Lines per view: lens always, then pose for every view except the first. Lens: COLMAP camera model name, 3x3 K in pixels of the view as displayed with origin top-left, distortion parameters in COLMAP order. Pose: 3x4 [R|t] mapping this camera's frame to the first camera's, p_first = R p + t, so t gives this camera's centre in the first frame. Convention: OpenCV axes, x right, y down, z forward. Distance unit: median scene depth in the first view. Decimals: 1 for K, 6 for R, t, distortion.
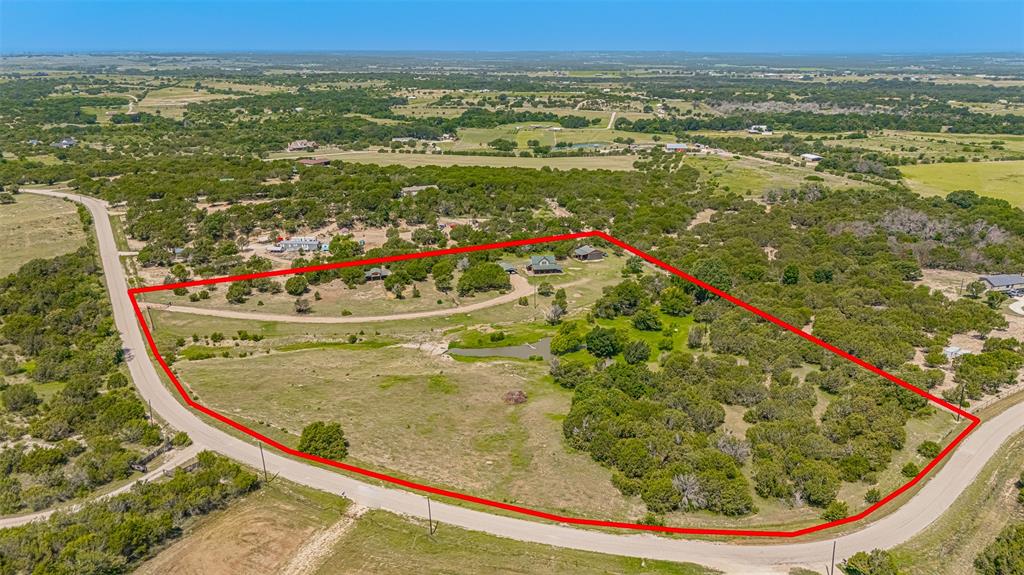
lens RADIAL K [[764.3, 0, 512.0], [0, 764.3, 272.5], [0, 0, 1]] dist [0.077377, -0.086027]
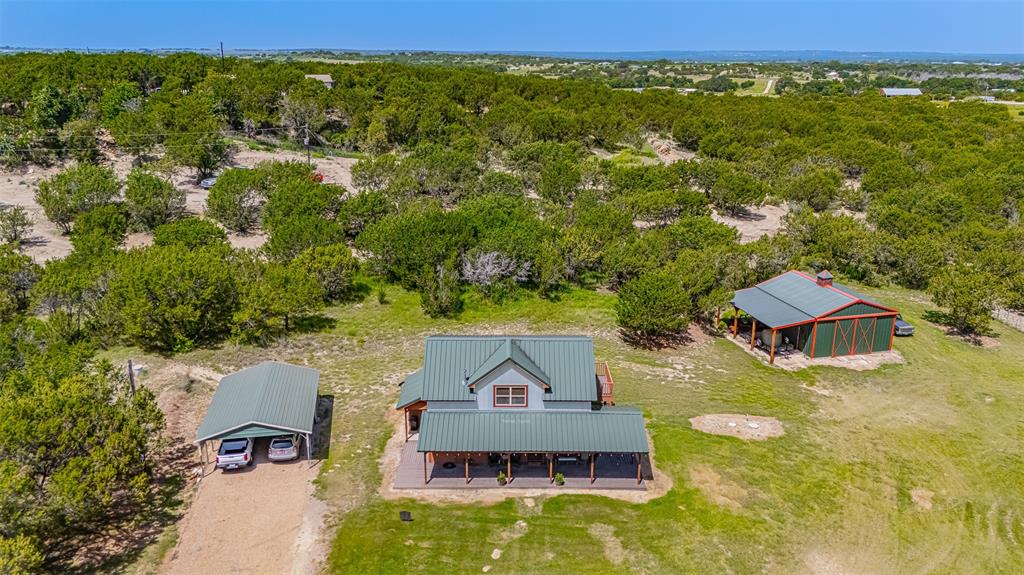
lens RADIAL K [[764.3, 0, 512.0], [0, 764.3, 272.5], [0, 0, 1]] dist [0.077377, -0.086027]
pose [[0.985475, 0.050237, -0.162223, 0.066911], [-0.050853, 0.998706, 0.000356, -0.036559], [0.162031, 0.007899, 0.986754, 0.915698]]
